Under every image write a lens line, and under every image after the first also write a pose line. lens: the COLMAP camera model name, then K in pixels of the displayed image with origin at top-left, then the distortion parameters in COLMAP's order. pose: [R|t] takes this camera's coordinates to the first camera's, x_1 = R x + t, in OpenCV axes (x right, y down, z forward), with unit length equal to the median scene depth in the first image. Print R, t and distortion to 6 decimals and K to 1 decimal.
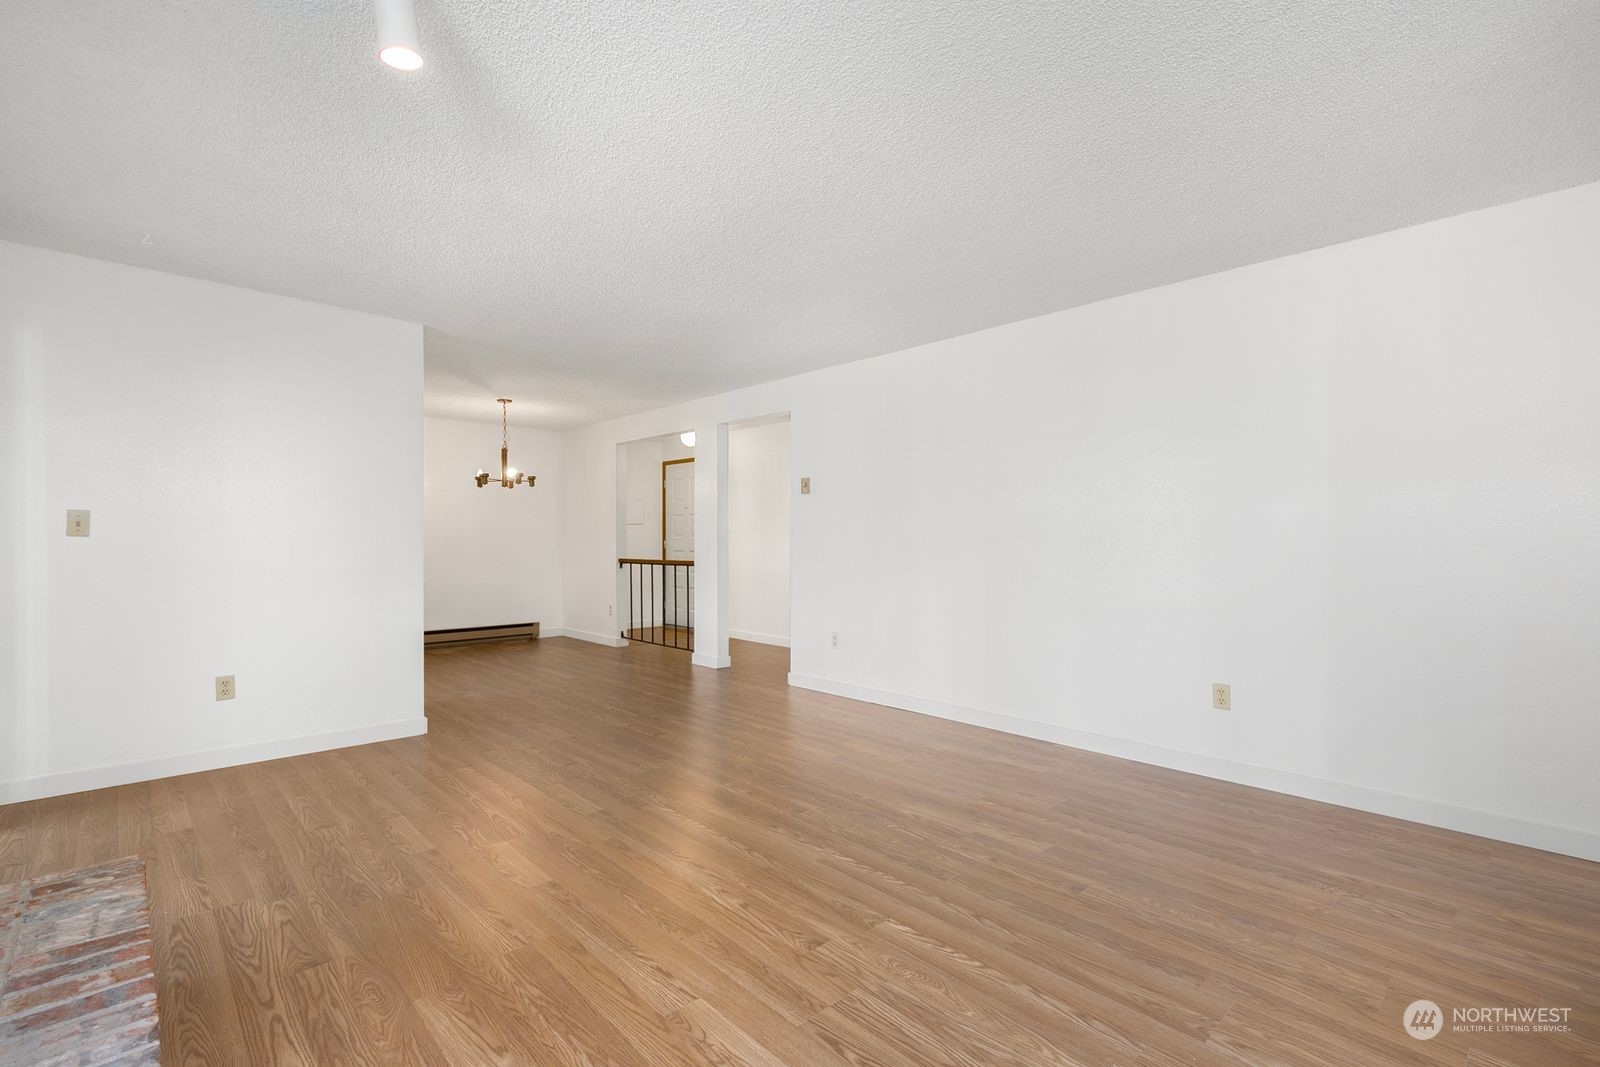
lens RADIAL K [[728.4, 0, 806.6], [0, 728.4, 544.0], [0, 0, 1]] dist [0.005463, -0.000218]
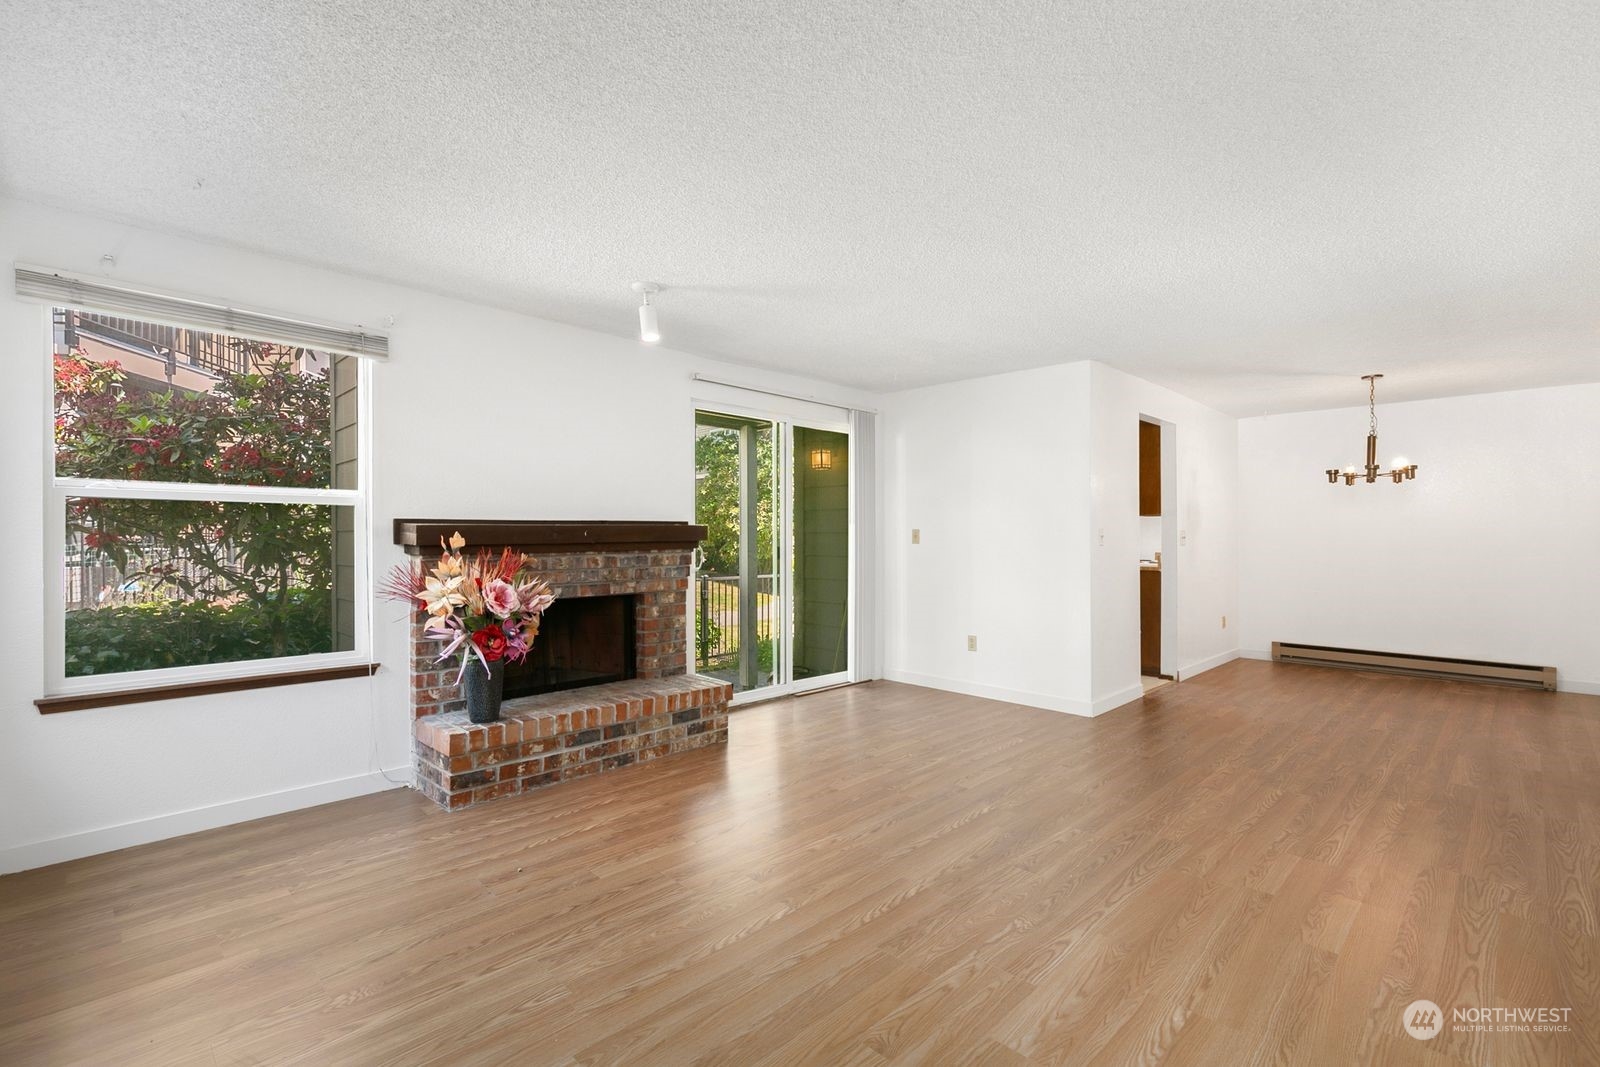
lens RADIAL K [[728.4, 0, 779.4], [0, 728.4, 528.2], [0, 0, 1]] dist [0.005463, -0.000218]
pose [[0.002179, -0.010794, -0.999939, 0.802243], [-0.008926, 0.999902, -0.010813, -0.024848], [0.999958, 0.008949, 0.002082, 0.651290]]
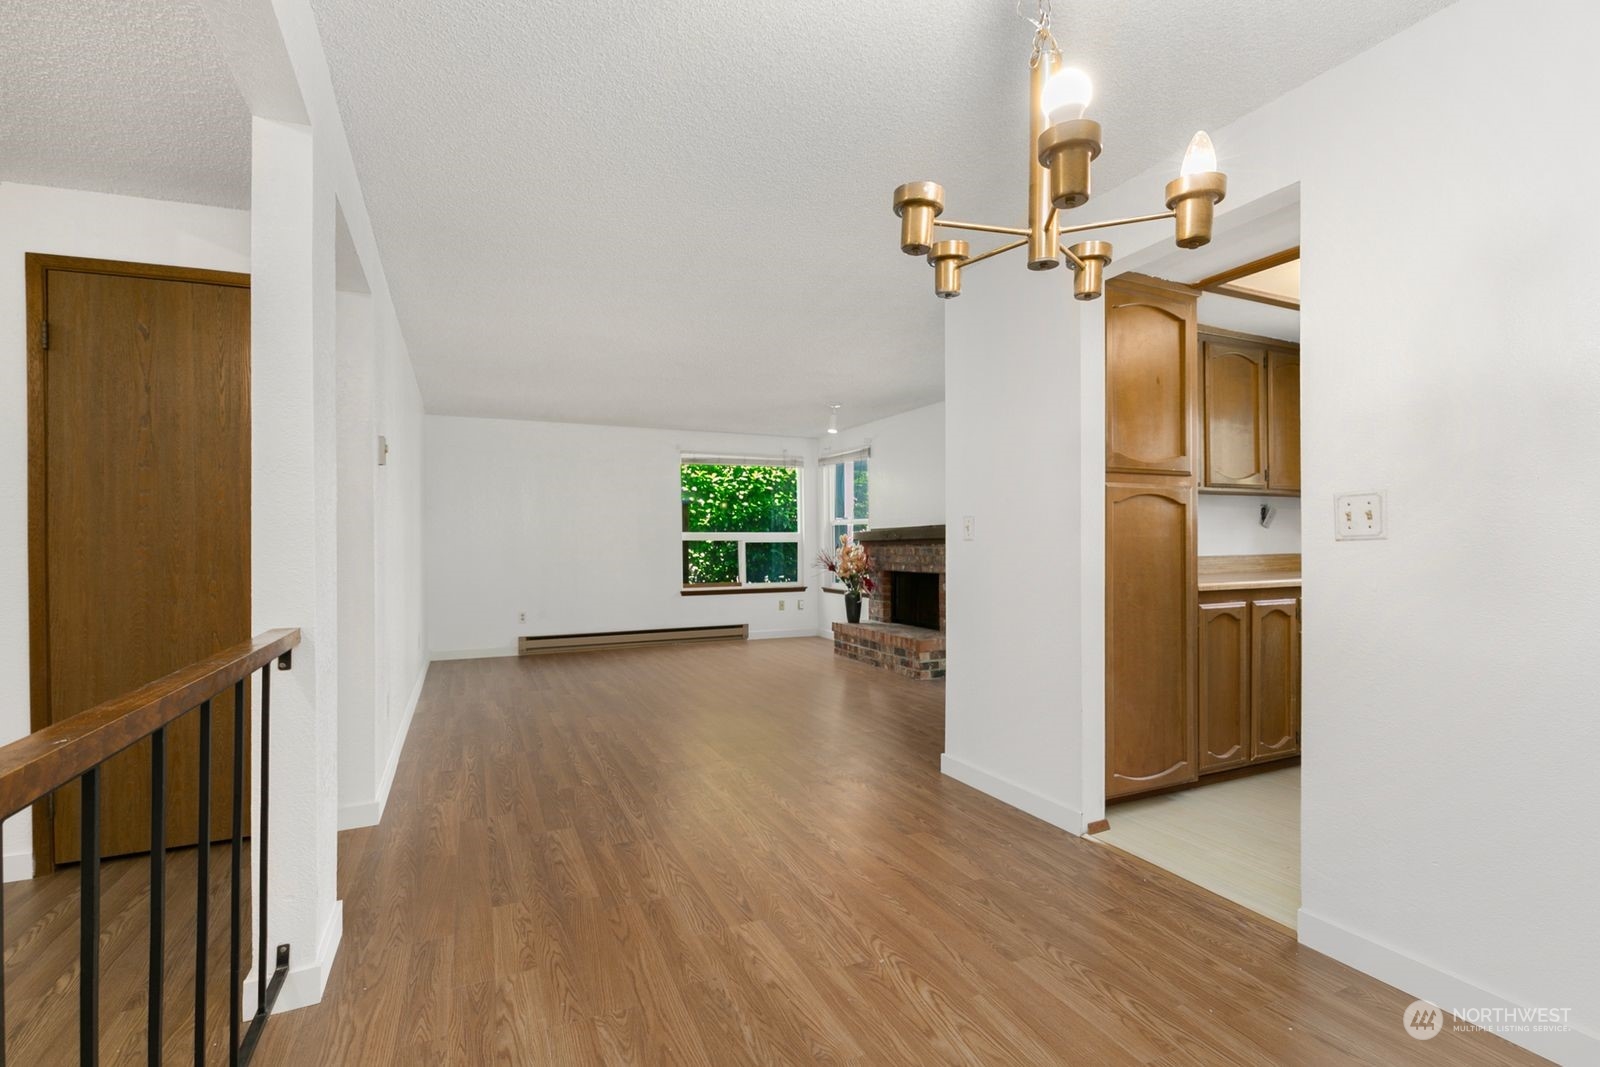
lens RADIAL K [[728.4, 0, 799.3], [0, 728.4, 545.5], [0, 0, 1]] dist [0.005463, -0.000218]
pose [[-0.942724, 0.005490, 0.333528, -0.841944], [0.010003, 0.999880, 0.011817, -0.020573], [-0.333423, 0.014476, -0.942666, 2.392581]]
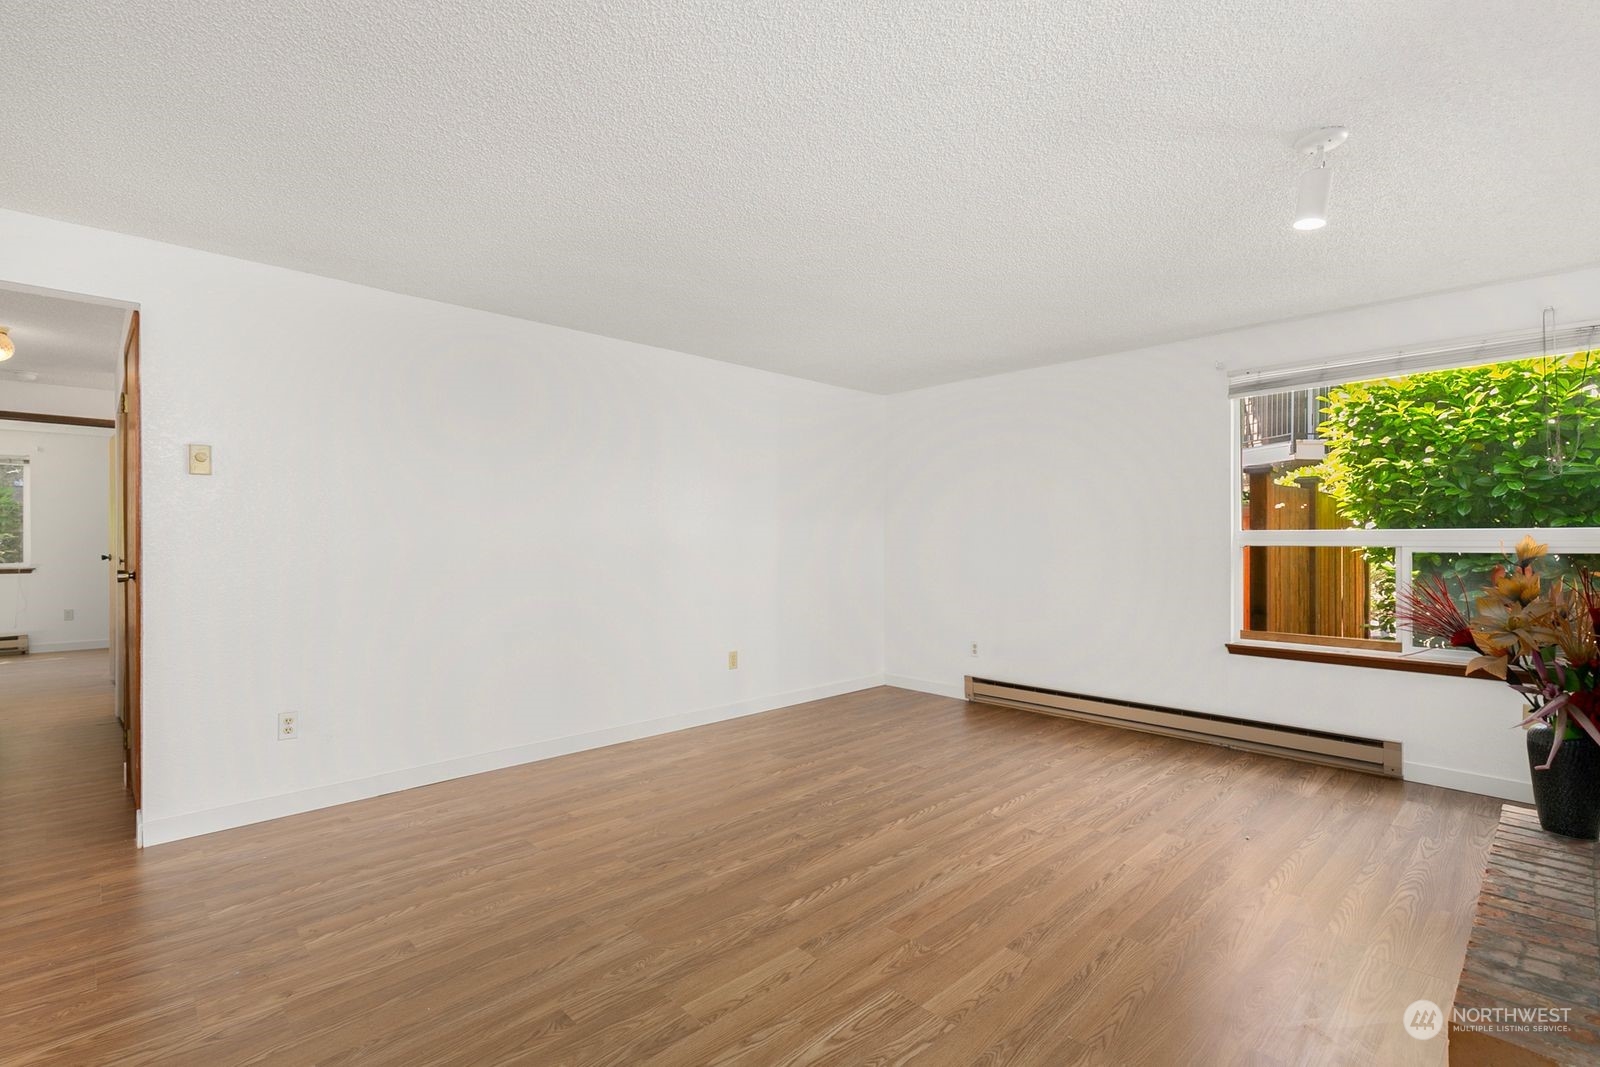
lens RADIAL K [[728.4, 0, 794.0], [0, 728.4, 534.7], [0, 0, 1]] dist [0.005463, -0.000218]
pose [[-0.002002, 0.008056, 0.999966, -0.922779], [0.008580, 0.999931, -0.008038, -0.028480], [-0.999961, 0.008563, -0.002071, 0.933277]]
